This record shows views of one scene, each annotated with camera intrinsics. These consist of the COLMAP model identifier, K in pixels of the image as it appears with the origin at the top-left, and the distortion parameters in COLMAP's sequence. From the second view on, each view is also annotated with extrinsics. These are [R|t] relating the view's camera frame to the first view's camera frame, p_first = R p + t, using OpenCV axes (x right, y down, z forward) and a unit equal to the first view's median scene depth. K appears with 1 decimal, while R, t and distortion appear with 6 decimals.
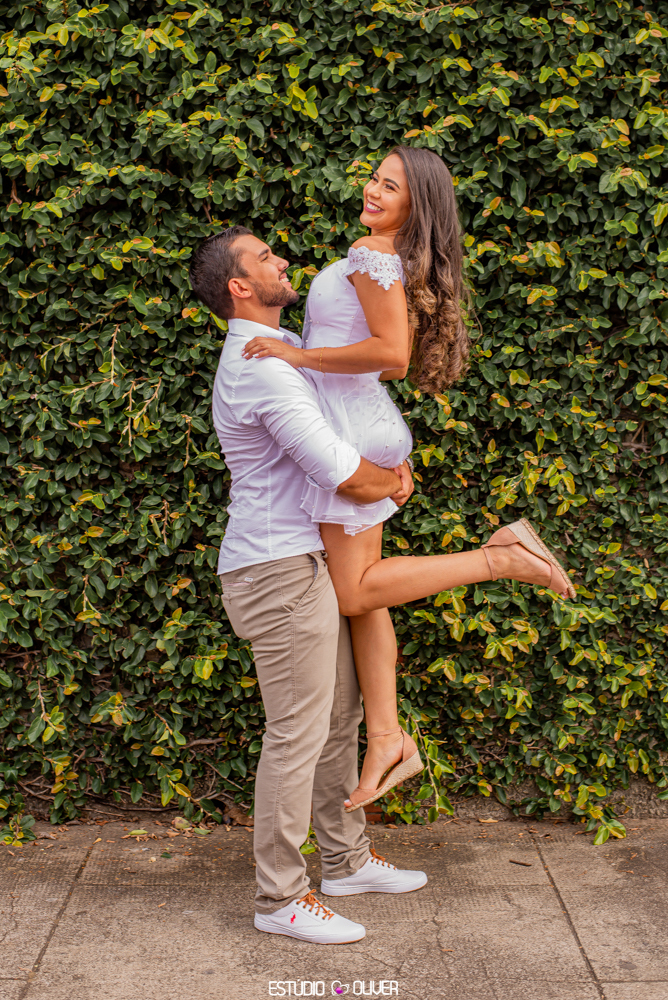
lens RADIAL K [[1435.7, 0, 312.4], [0, 1435.7, 483.8], [0, 0, 1]] dist [-0.064594, 0.000000]
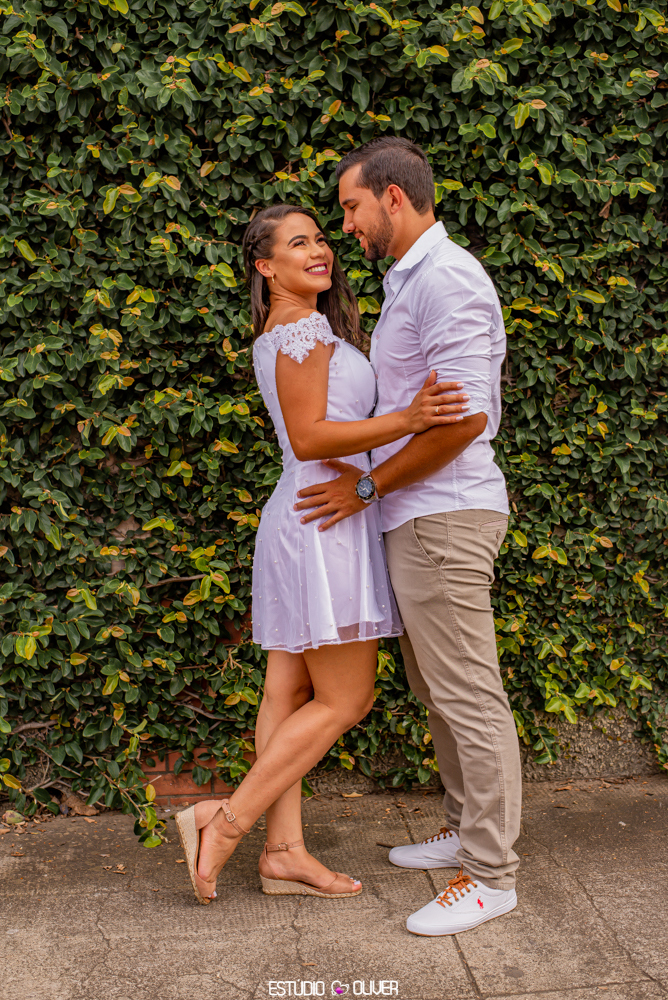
lens RADIAL K [[1299.8, 0, 299.0], [0, 1299.8, 490.1], [0, 0, 1]] dist [-0.078638, 0.000000]
pose [[0.995836, -0.040151, 0.081847, 0.030382], [0.036031, 0.998038, 0.051209, -0.002733], [-0.083742, -0.048047, 0.995328, 0.194486]]
